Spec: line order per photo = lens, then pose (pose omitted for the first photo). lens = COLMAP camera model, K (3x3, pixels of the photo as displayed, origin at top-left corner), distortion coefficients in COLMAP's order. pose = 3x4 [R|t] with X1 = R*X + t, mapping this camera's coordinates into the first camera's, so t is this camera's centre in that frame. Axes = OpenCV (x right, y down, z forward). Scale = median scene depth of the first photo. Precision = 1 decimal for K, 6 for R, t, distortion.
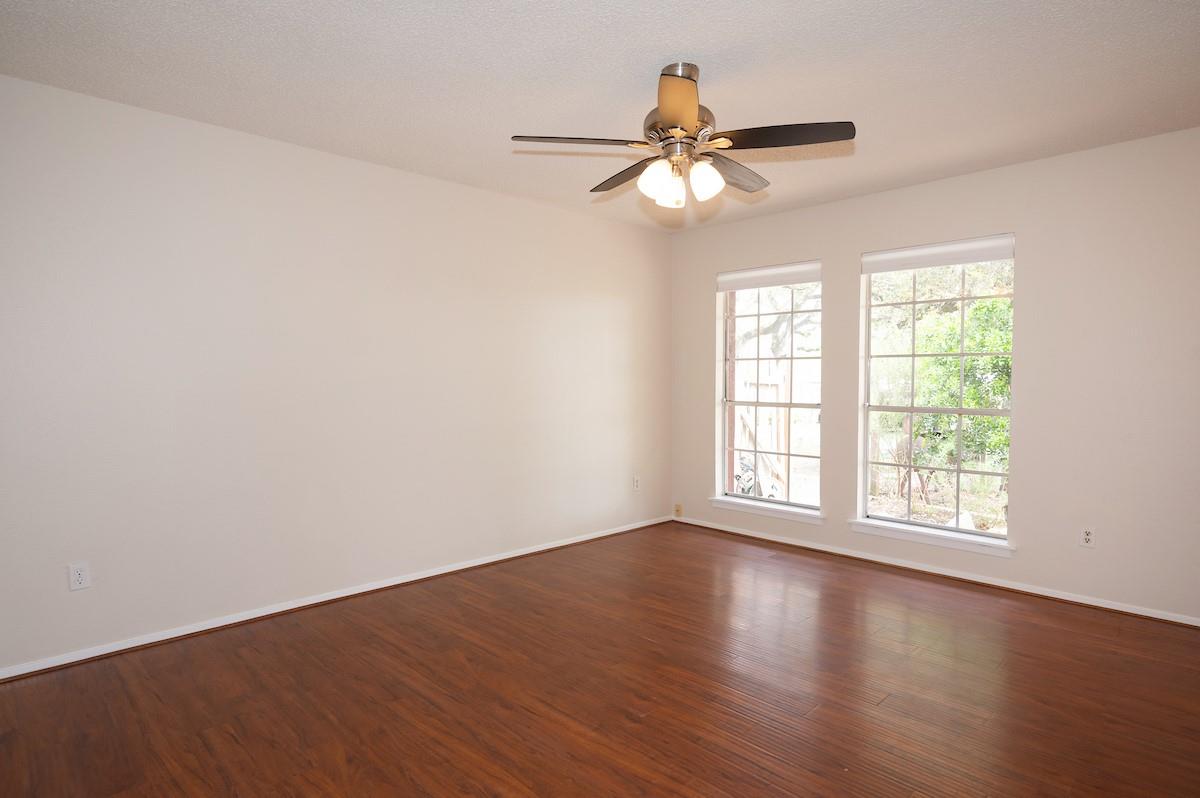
lens RADIAL K [[652.0, 0, 605.2], [0, 652.0, 398.3], [0, 0, 1]] dist [-0.003262, -0.000697]
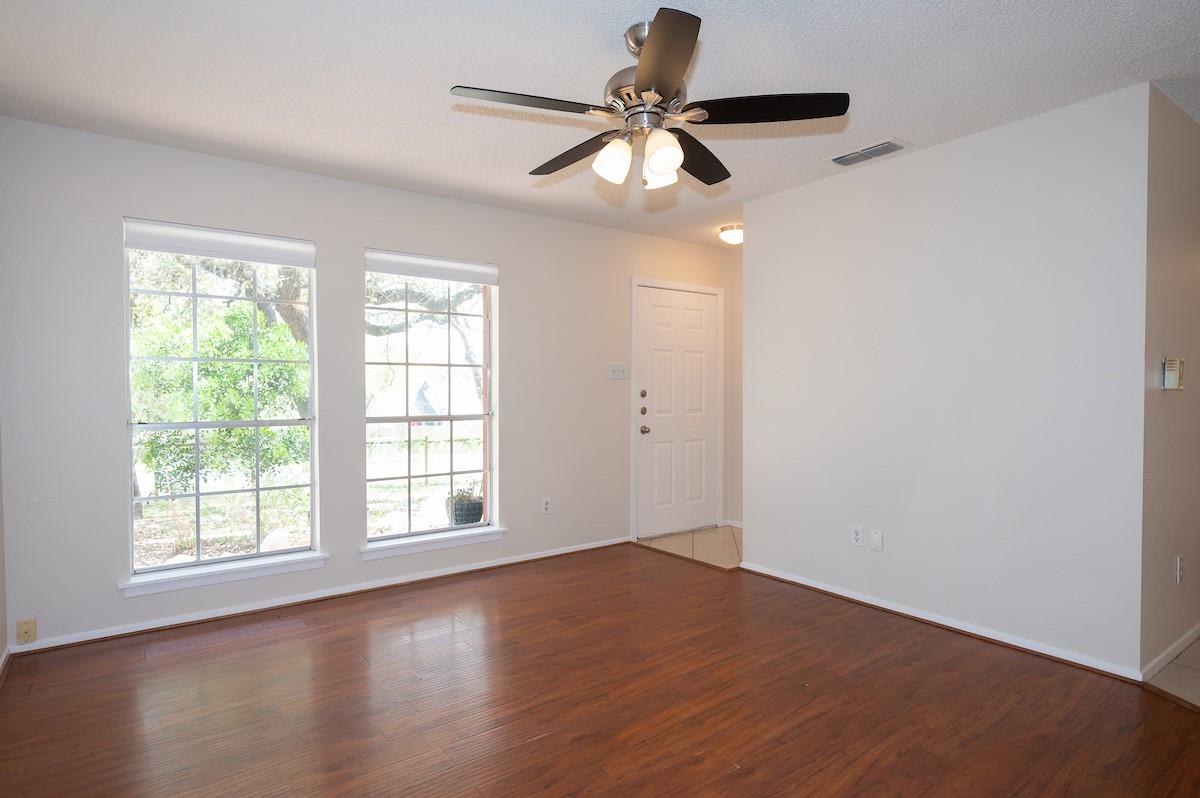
lens RADIAL K [[652.0, 0, 600.5], [0, 652.0, 395.3], [0, 0, 1]] dist [-0.003262, -0.000697]
pose [[0.133116, -0.011803, 0.991030, -0.715219], [0.033250, 0.999419, 0.007437, -0.024701], [-0.990543, 0.031962, 0.133431, 0.896296]]
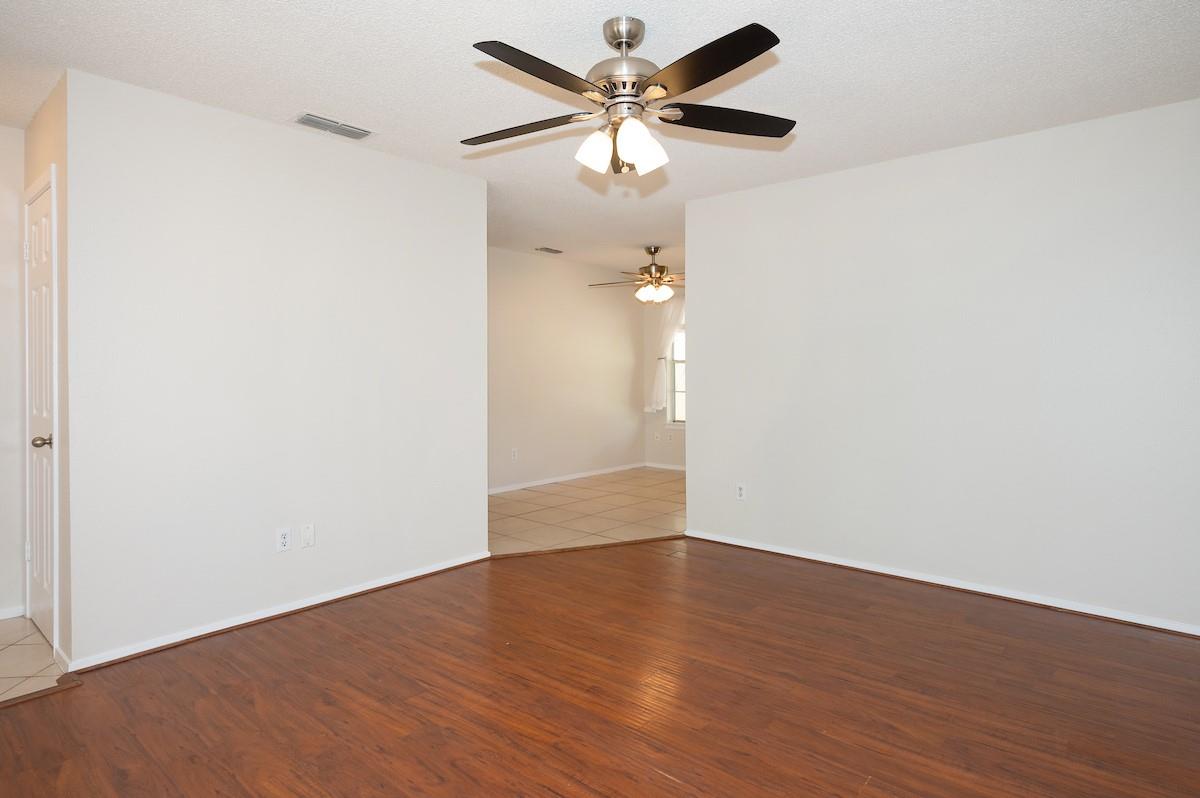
lens RADIAL K [[652.0, 0, 595.4], [0, 652.0, 370.4], [0, 0, 1]] dist [-0.003262, -0.000697]
pose [[-0.997714, 0.008071, -0.067088, 0.198691], [0.005682, 0.999346, 0.035725, -0.054884], [0.067332, 0.035262, -0.997107, 1.772861]]
